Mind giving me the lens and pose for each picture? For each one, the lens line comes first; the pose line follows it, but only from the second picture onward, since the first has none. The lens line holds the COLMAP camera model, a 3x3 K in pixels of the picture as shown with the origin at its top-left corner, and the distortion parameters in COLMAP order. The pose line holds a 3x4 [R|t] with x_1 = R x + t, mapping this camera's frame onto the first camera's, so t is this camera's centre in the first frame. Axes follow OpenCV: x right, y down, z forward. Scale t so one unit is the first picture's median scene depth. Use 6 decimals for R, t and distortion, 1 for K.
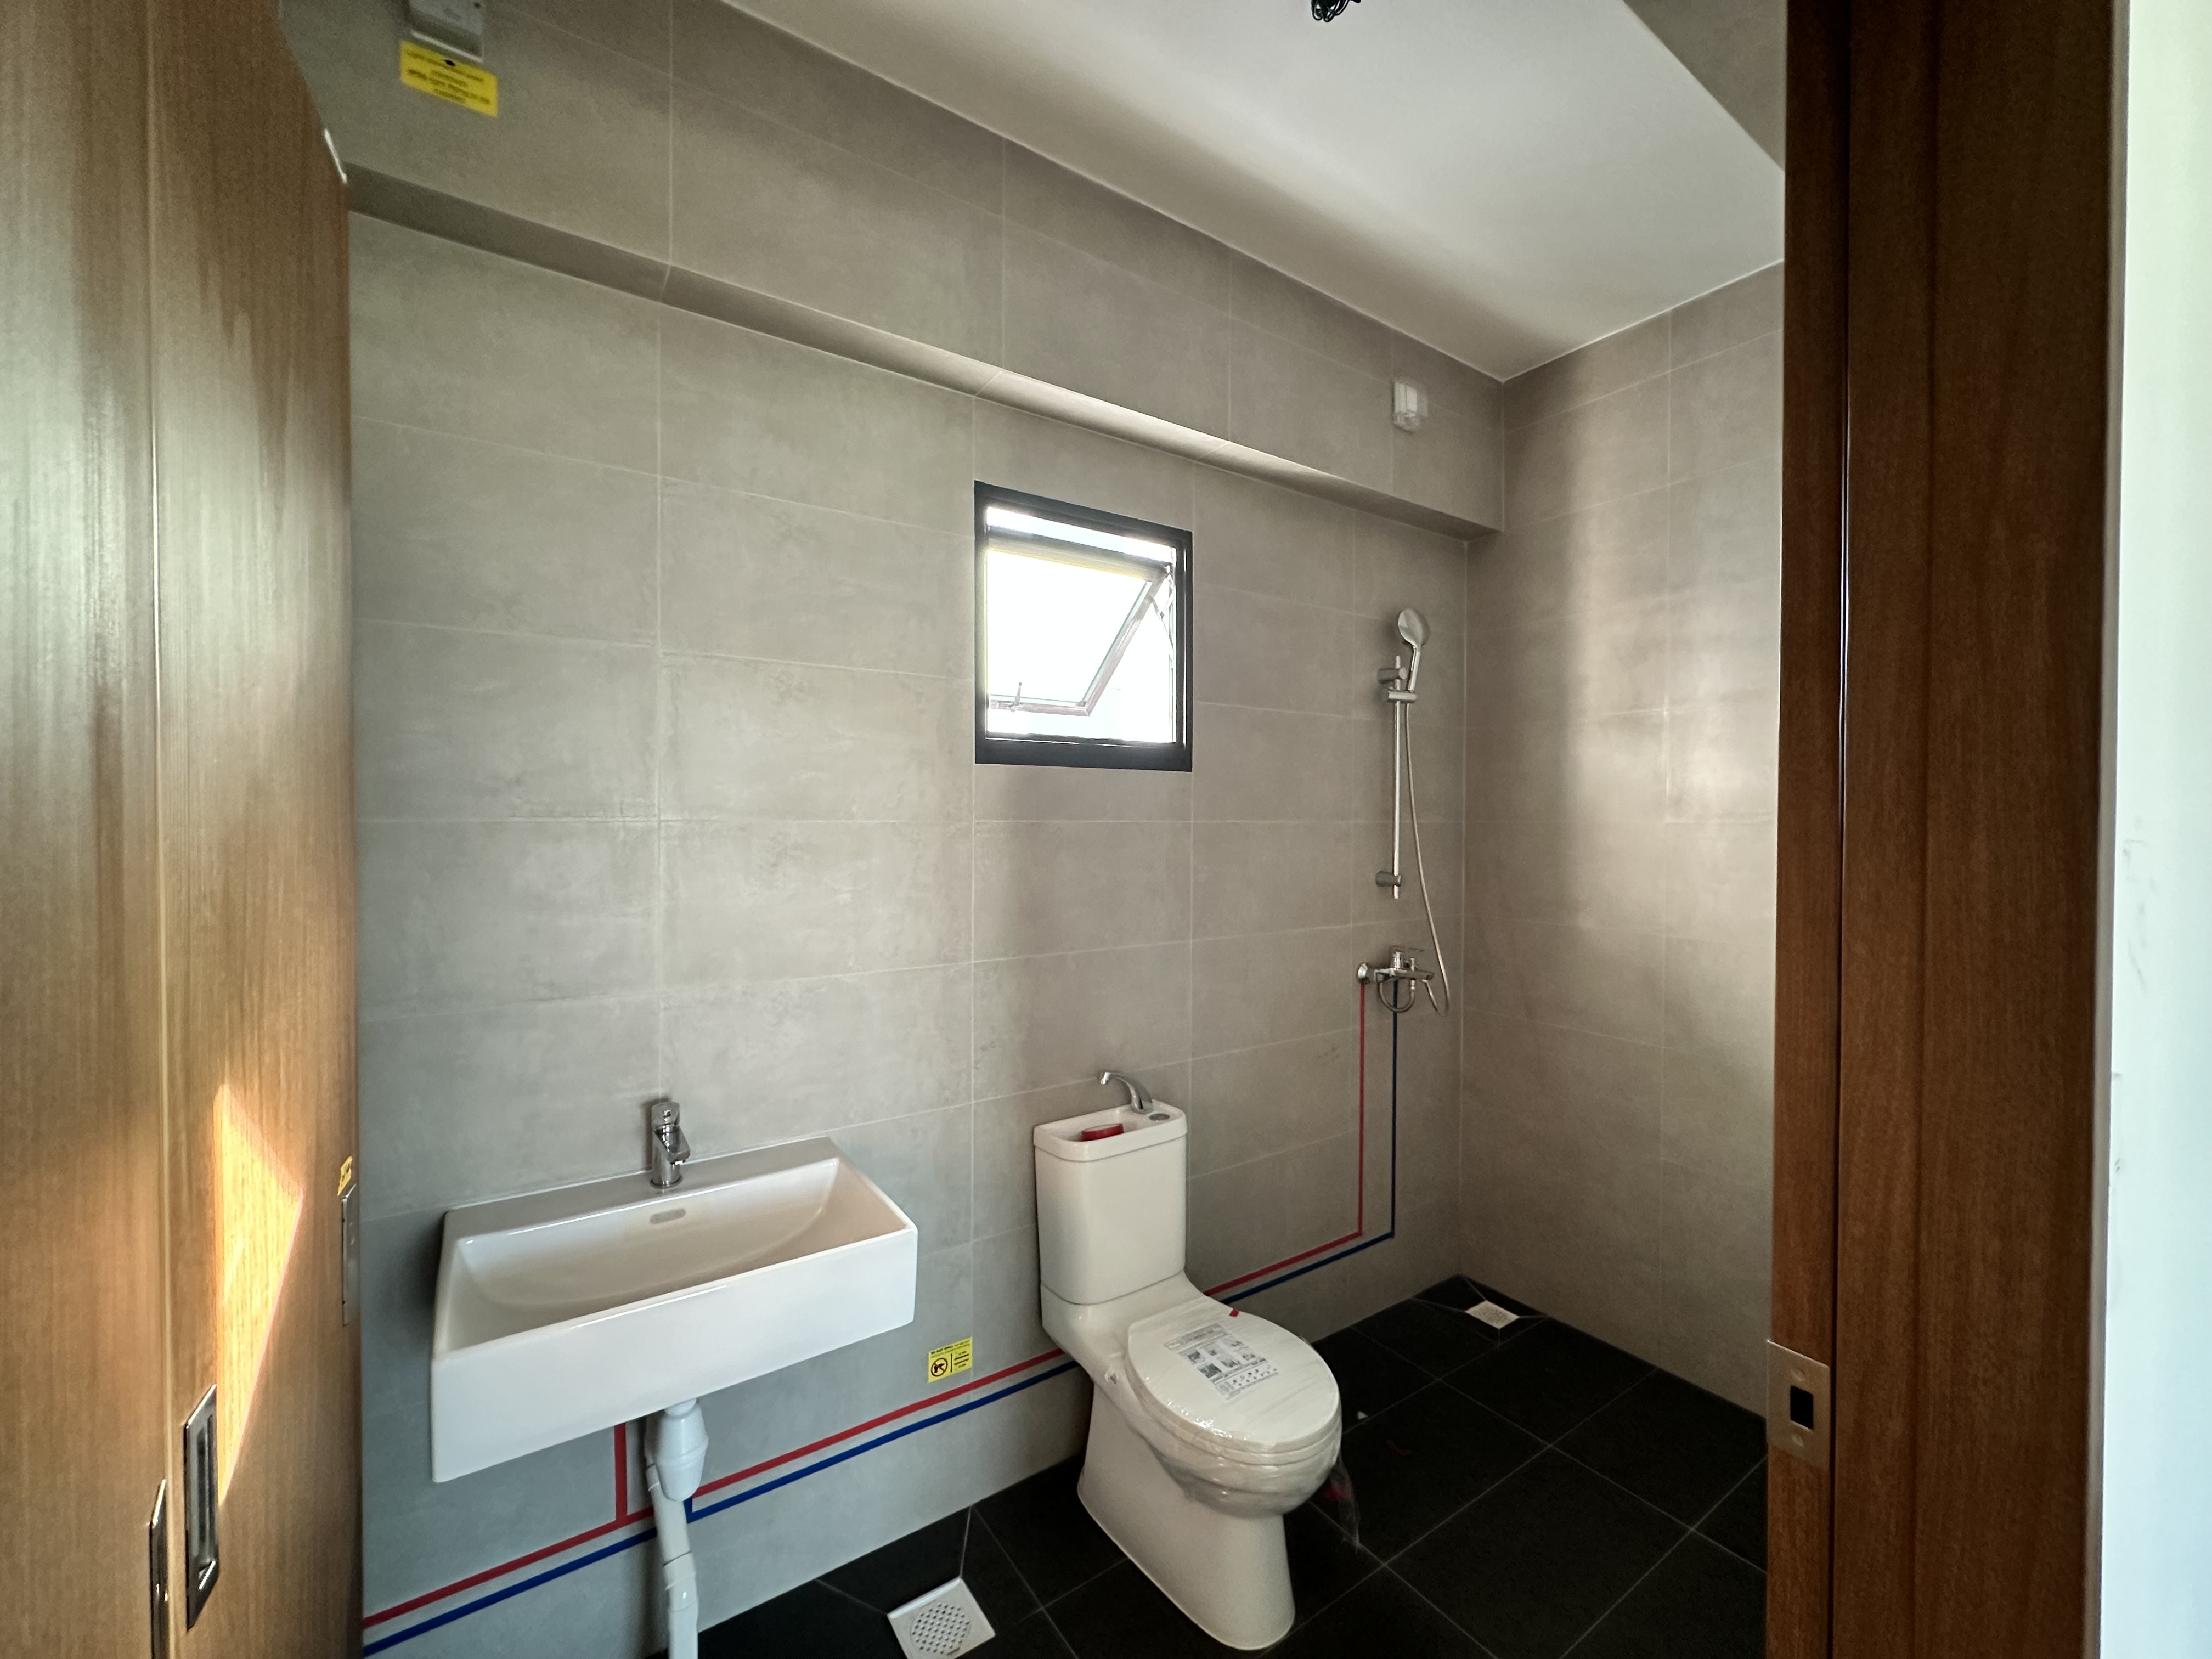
lens RADIAL K [[887.0, 0, 1106.0], [0, 887.0, 832.4], [0, 0, 1]] dist [-0.003085, 0.001247]
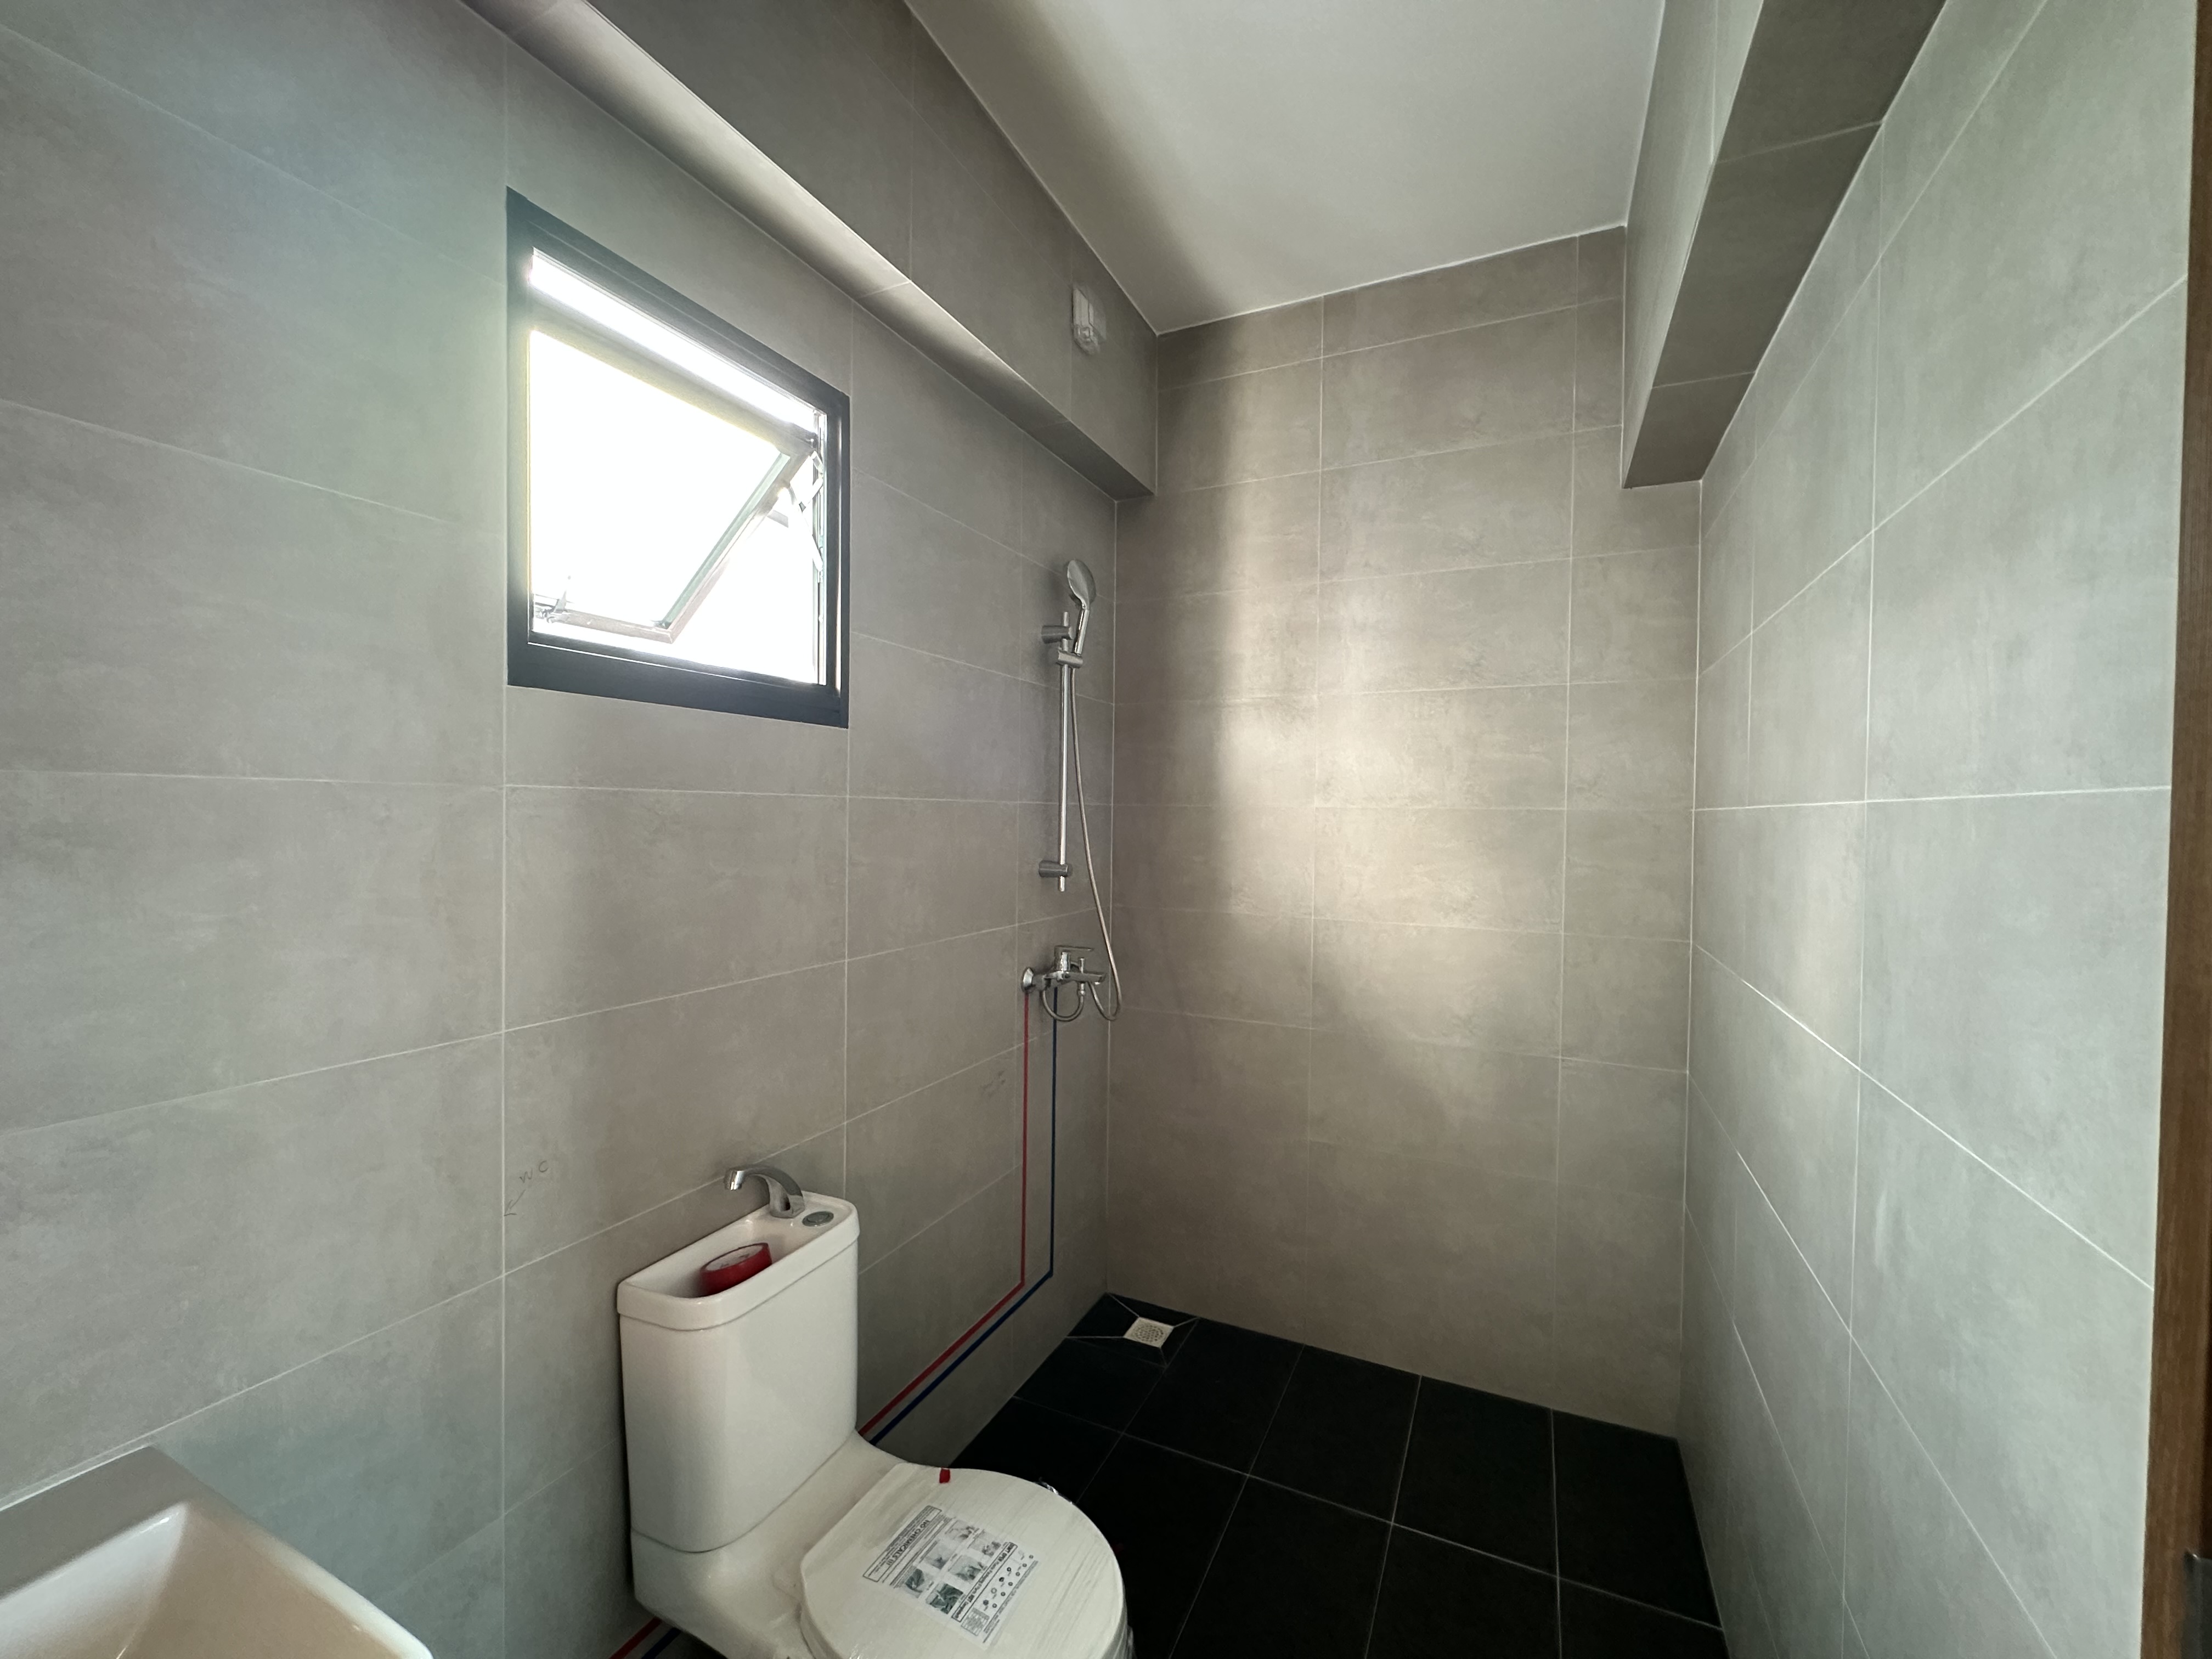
lens RADIAL K [[887.0, 0, 1106.1], [0, 887.0, 828.4], [0, 0, 1]] dist [-0.003085, 0.001247]
pose [[0.863629, -0.002115, 0.504123, -0.085664], [-0.001307, 0.999978, 0.006433, 0.008577], [-0.504126, -0.006215, 0.863608, 0.258756]]
